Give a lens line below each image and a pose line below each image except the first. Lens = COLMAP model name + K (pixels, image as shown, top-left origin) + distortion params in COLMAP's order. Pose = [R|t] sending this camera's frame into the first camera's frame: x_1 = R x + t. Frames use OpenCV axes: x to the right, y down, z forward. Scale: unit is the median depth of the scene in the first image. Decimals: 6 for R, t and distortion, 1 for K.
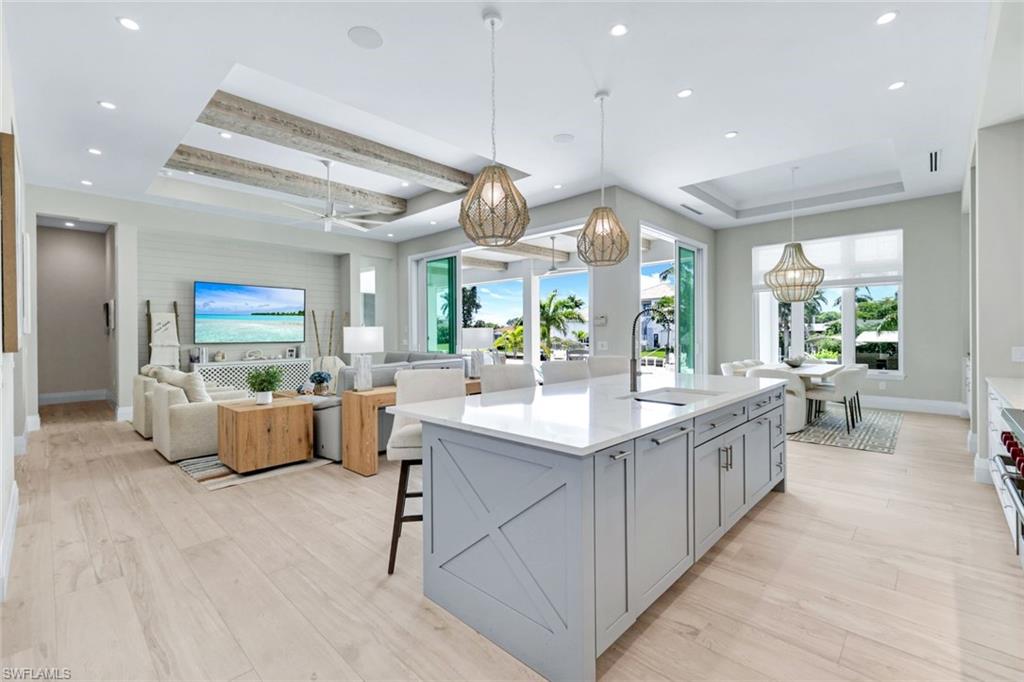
lens RADIAL K [[444.6, 0, 511.1], [0, 444.6, 331.4], [0, 0, 1]] dist [0.003517, -0.000589]
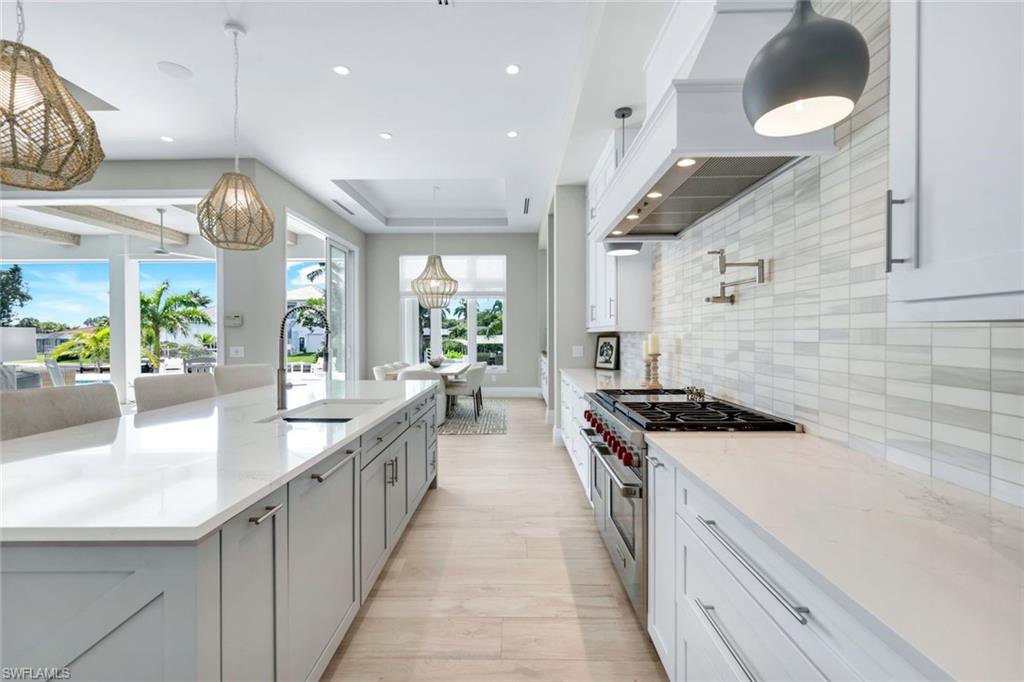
lens RADIAL K [[444.6, 0, 509.2], [0, 444.6, 337.5], [0, 0, 1]] dist [0.003517, -0.000589]
pose [[0.730452, -0.001297, 0.682963, 0.013173], [-0.002410, 0.999987, 0.004476, 0.000827], [-0.682960, -0.004915, 0.730439, 0.063538]]
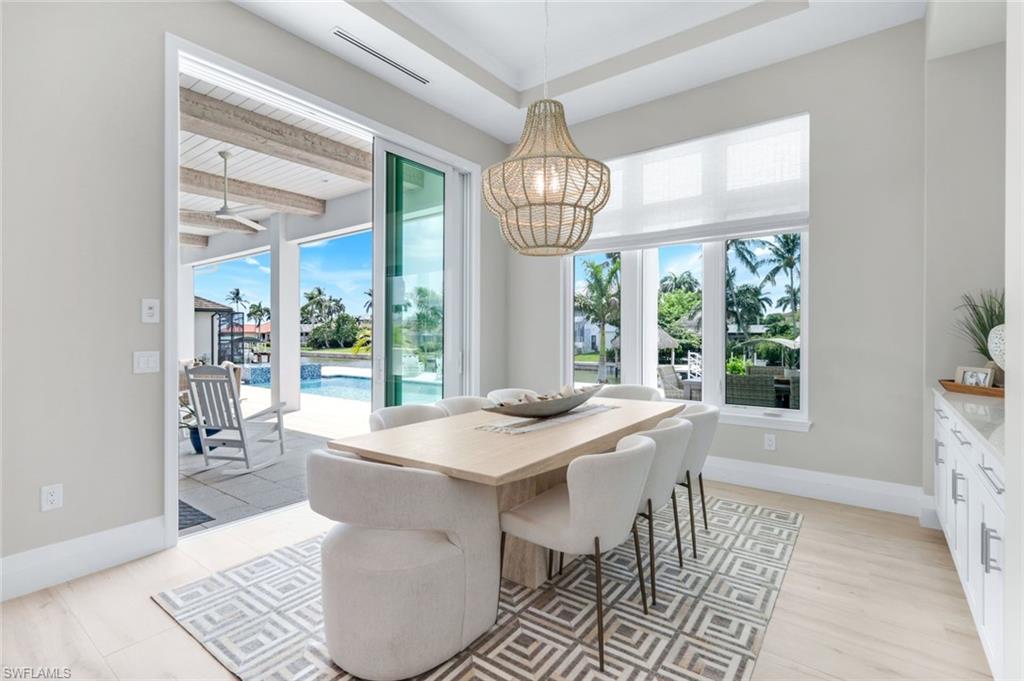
lens RADIAL K [[474.8, 0, 509.4], [0, 474.8, 334.9], [0, 0, 1]] dist [0.002853, -0.000183]
pose [[0.994066, 0.002761, 0.108745, 0.547737], [-0.003279, 0.999984, 0.004577, 0.005022], [-0.108730, -0.004906, 0.994059, 0.572954]]
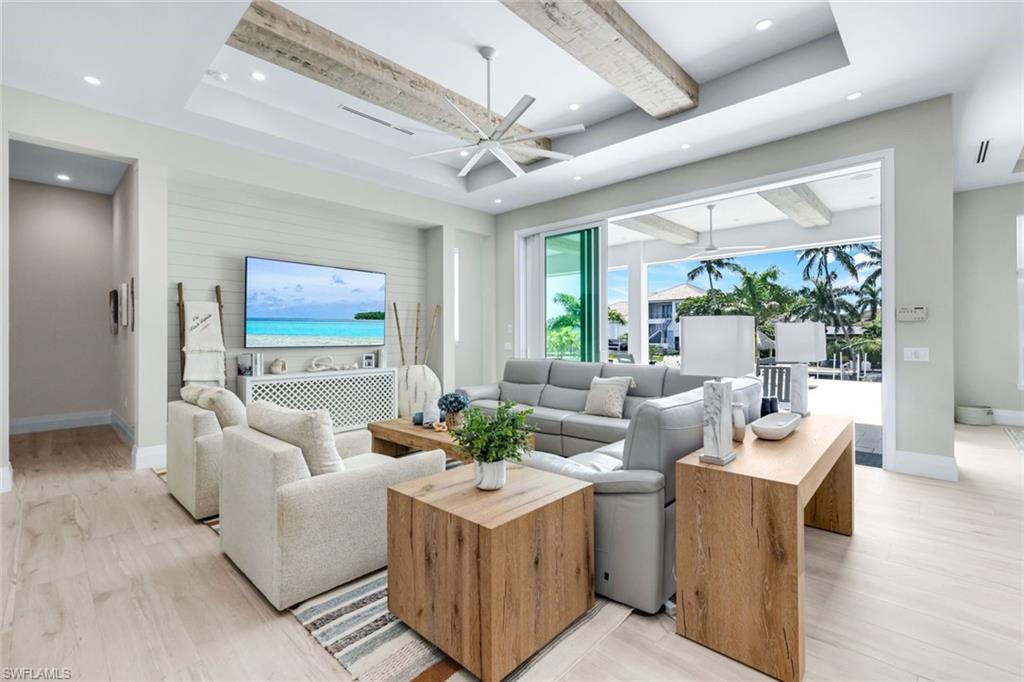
lens RADIAL K [[444.6, 0, 506.1], [0, 444.6, 331.5], [0, 0, 1]] dist [0.003517, -0.000589]
pose [[0.999992, 0.003157, 0.002443, -0.371777], [-0.003145, 0.999983, -0.004931, 0.005417], [-0.002459, 0.004923, 0.999985, 0.376686]]
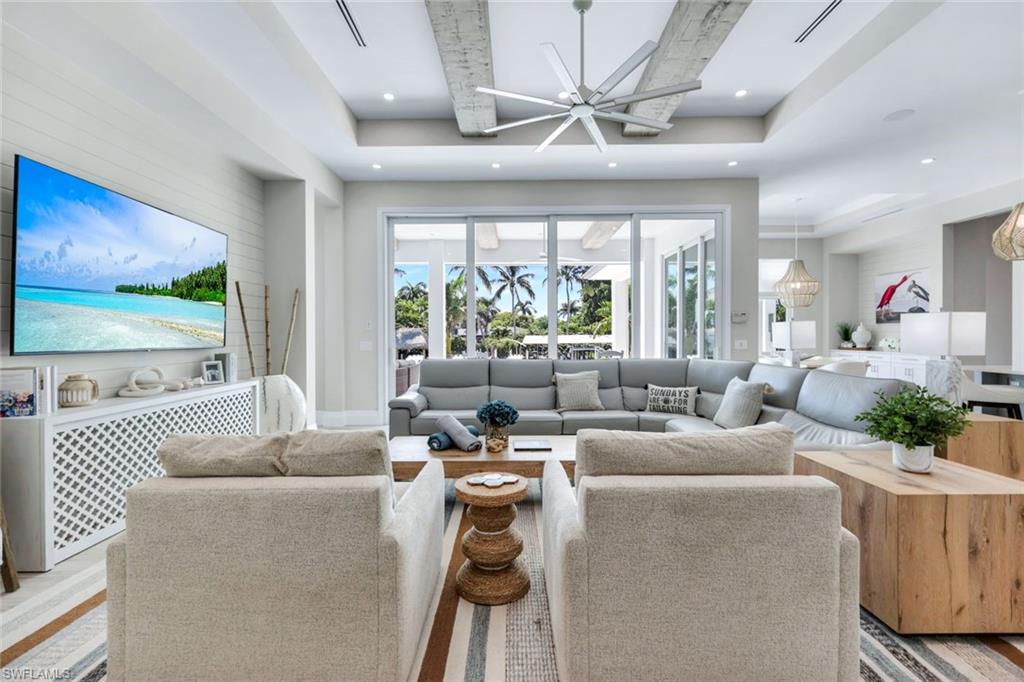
lens RADIAL K [[444.6, 0, 514.3], [0, 444.6, 335.3], [0, 0, 1]] dist [0.003517, -0.000589]
pose [[0.728788, 0.004239, 0.684726, -0.797541], [-0.003900, 0.999990, -0.002040, 0.016080], [-0.684728, -0.001184, 0.728797, 0.640789]]
